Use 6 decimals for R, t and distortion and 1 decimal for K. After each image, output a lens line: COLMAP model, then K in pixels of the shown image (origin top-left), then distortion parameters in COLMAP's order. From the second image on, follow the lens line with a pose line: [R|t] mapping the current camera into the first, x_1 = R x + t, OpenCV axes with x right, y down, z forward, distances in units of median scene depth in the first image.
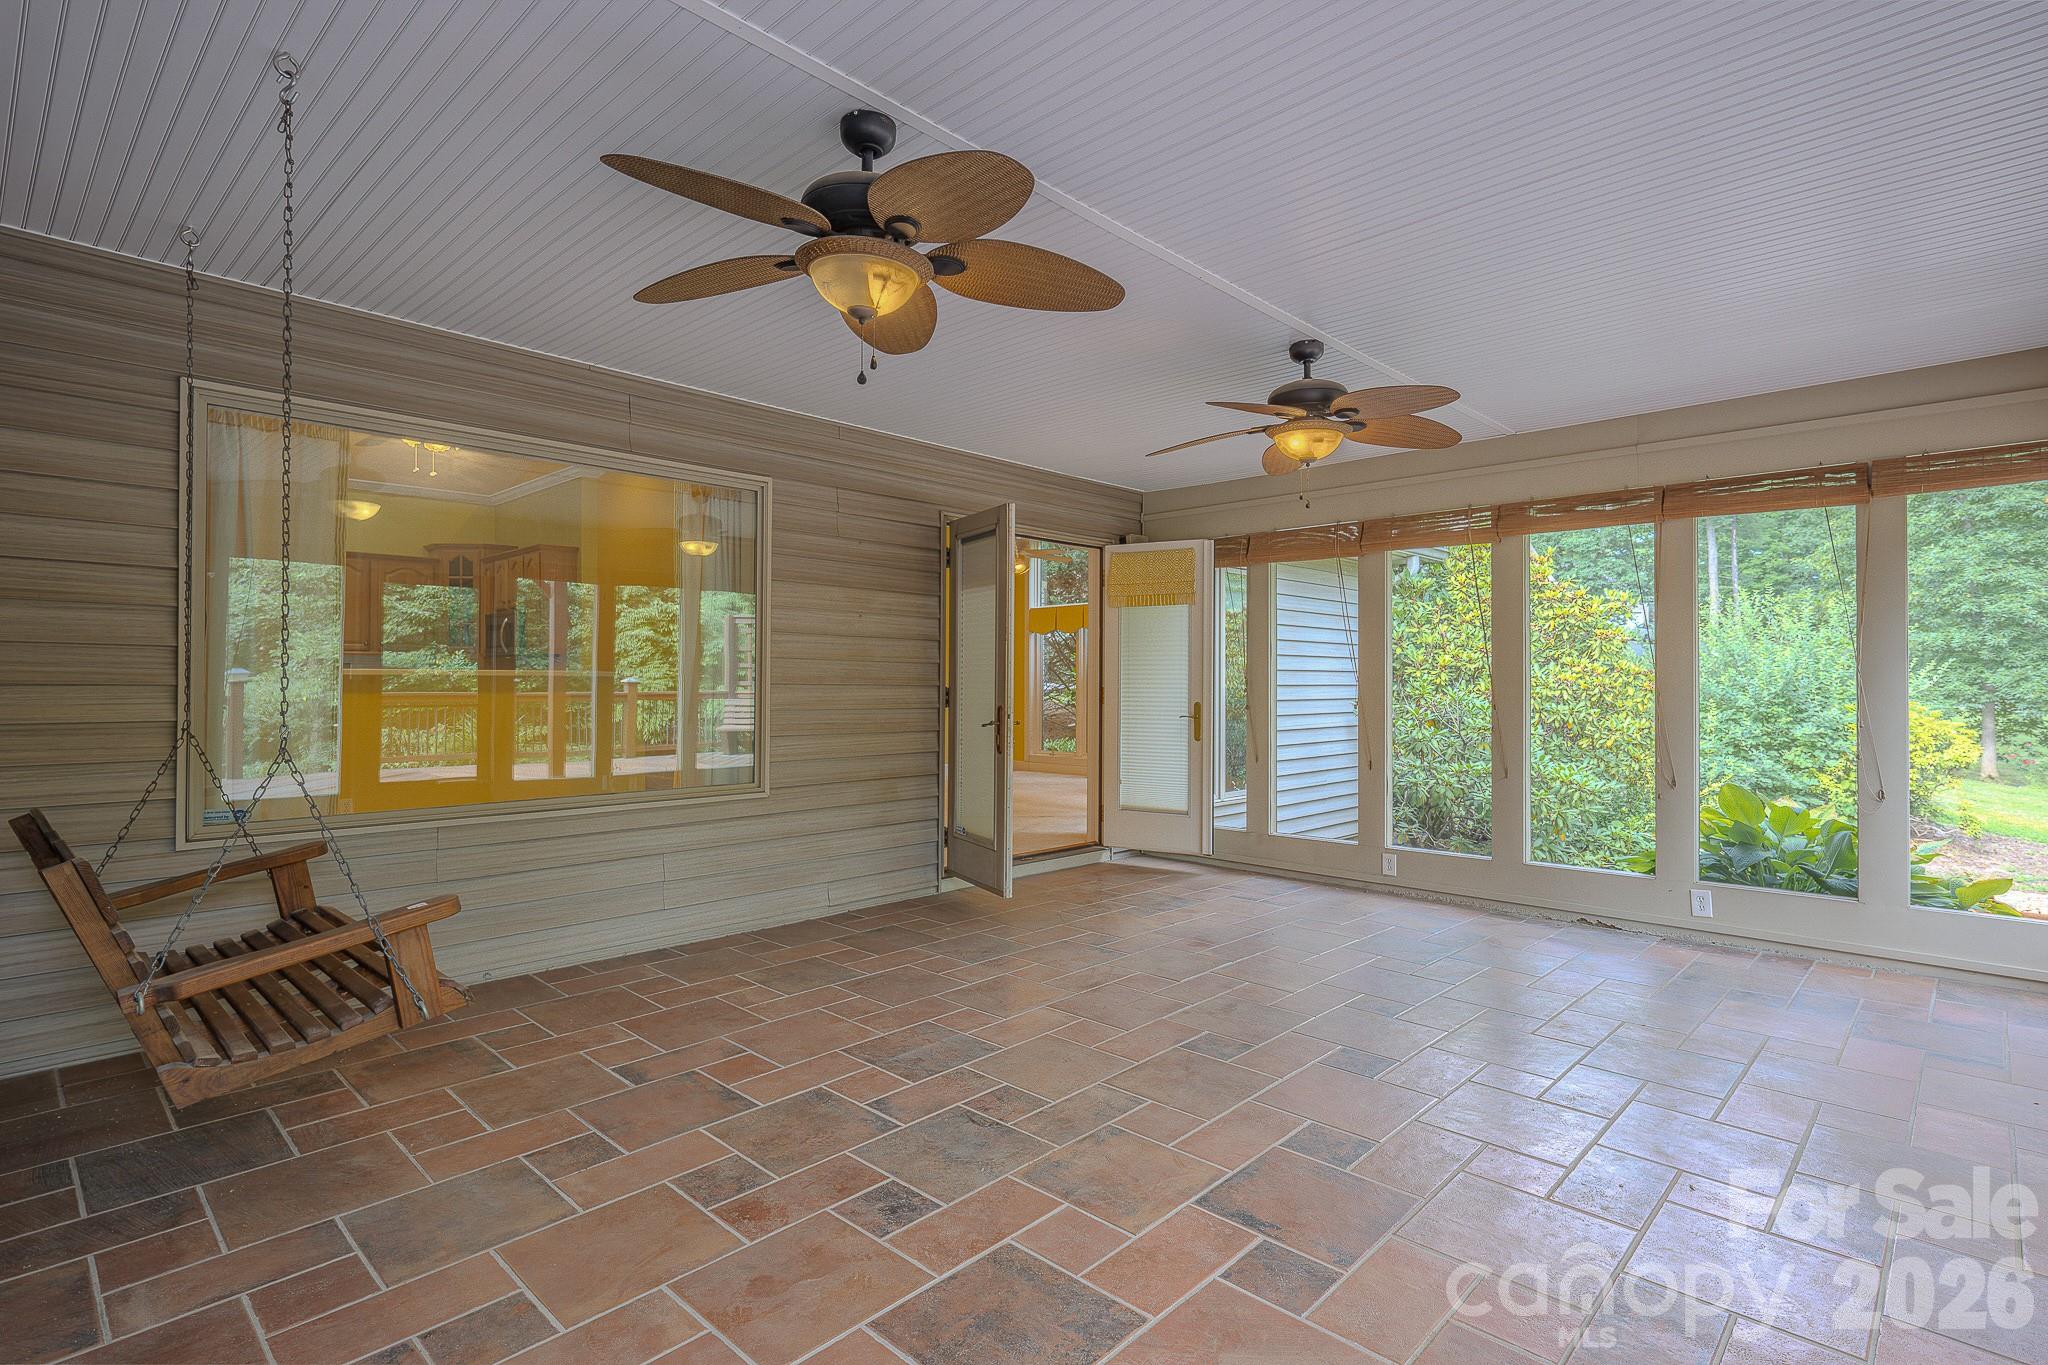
lens RADIAL K [[1010.3, 0, 1024.0], [0, 1010.3, 682.5], [0, 0, 1]] dist [0.001743, 0.000289]
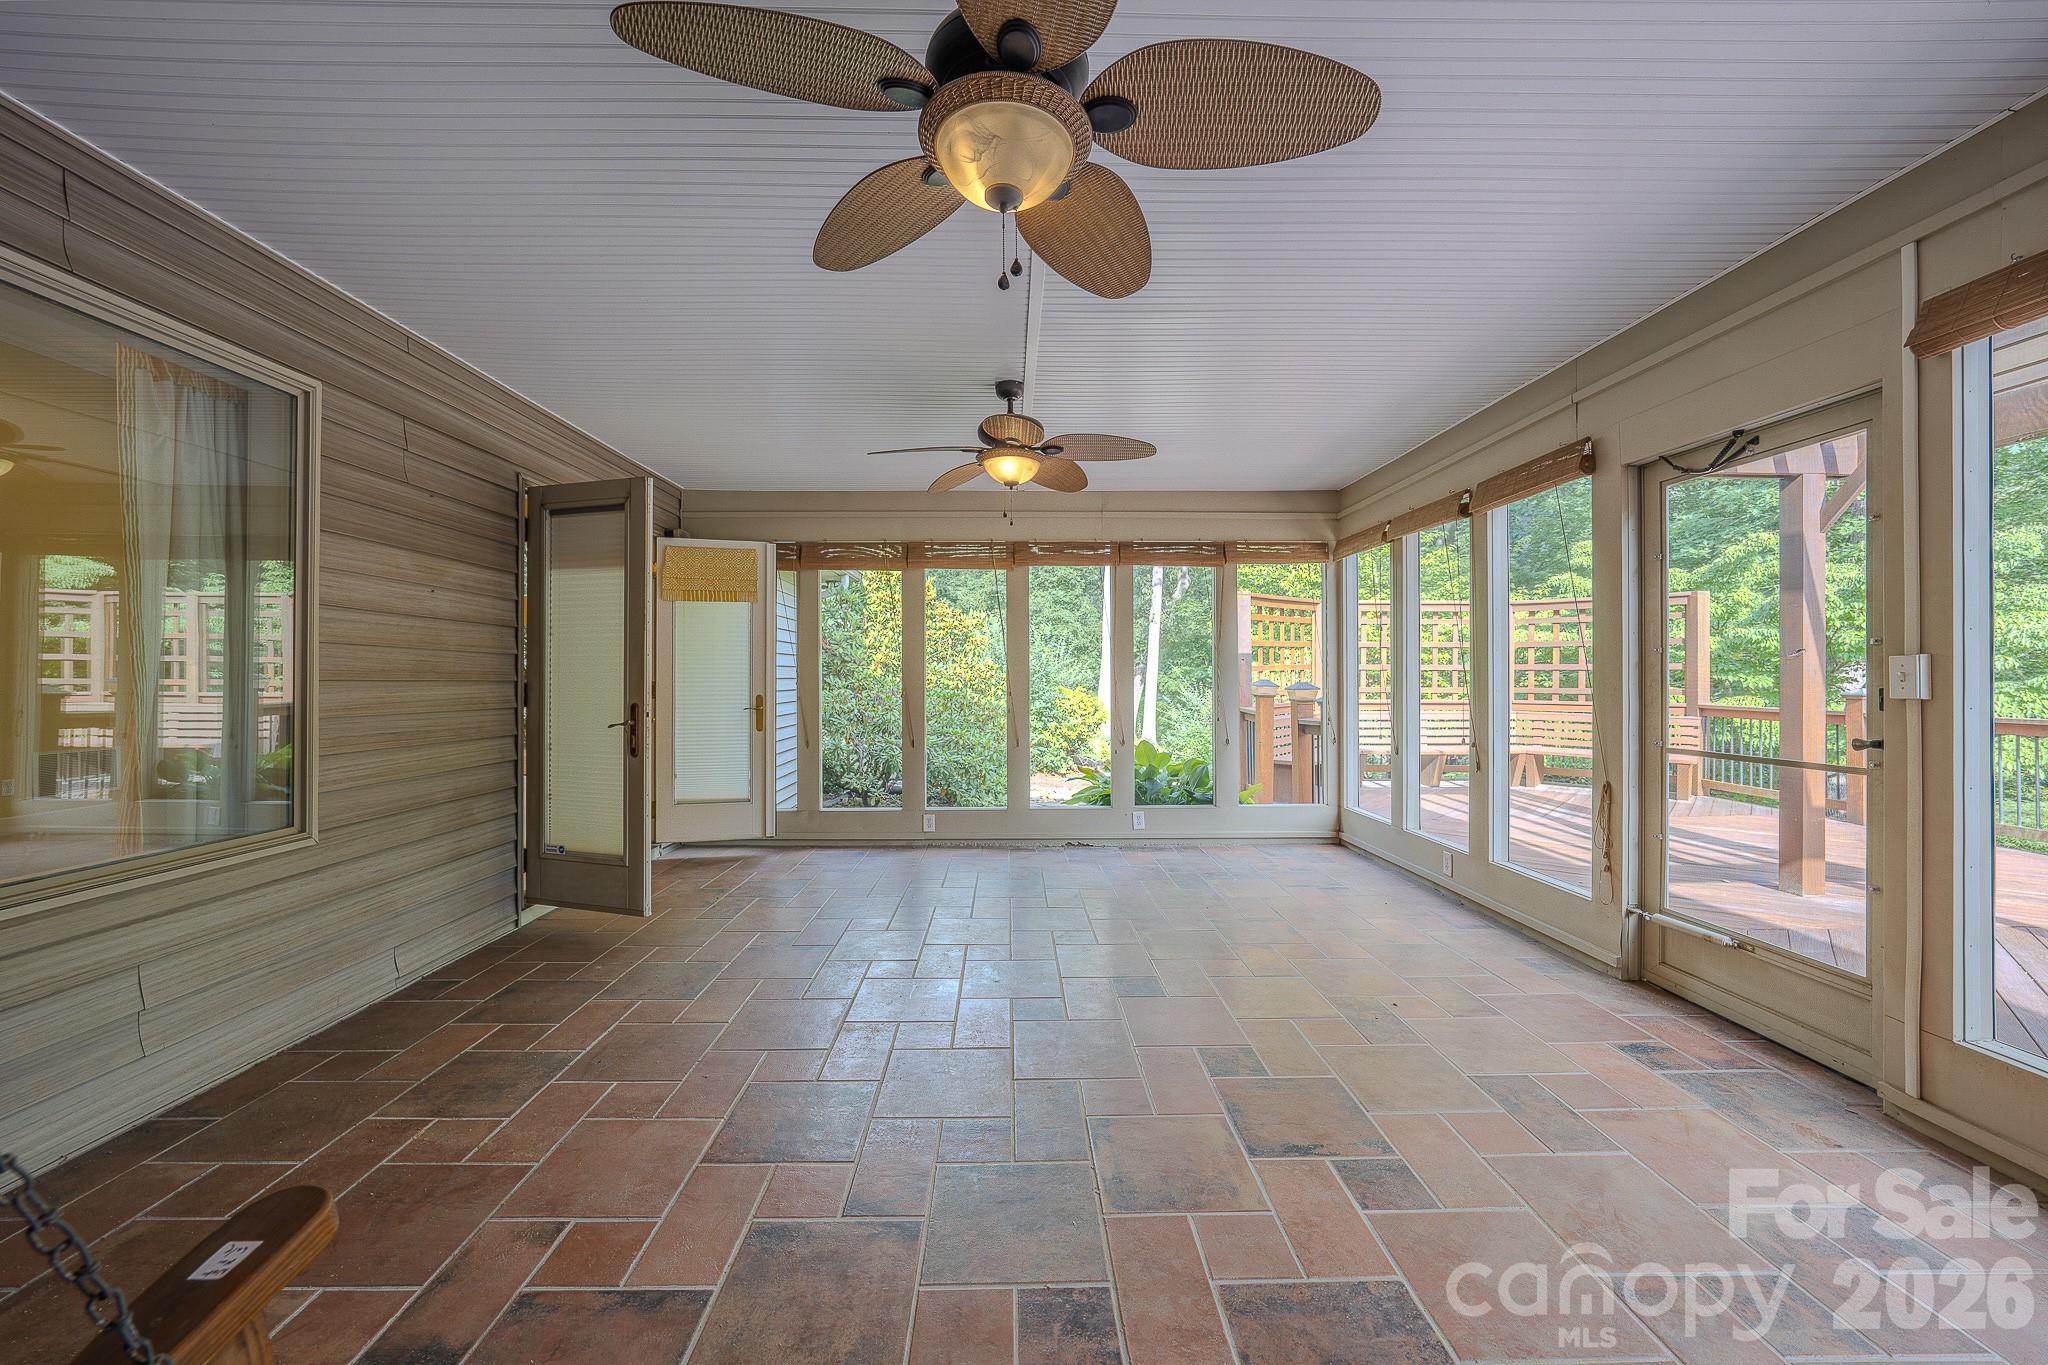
lens RADIAL K [[793.8, 0, 1027.4], [0, 793.8, 676.9], [0, 0, 1]] dist [-0.017001, 0.000097]
pose [[0.706715, -0.004912, 0.707481, -0.266125], [0.004548, 0.999987, 0.002399, -0.000033], [-0.707483, 0.001522, 0.706728, 0.257843]]
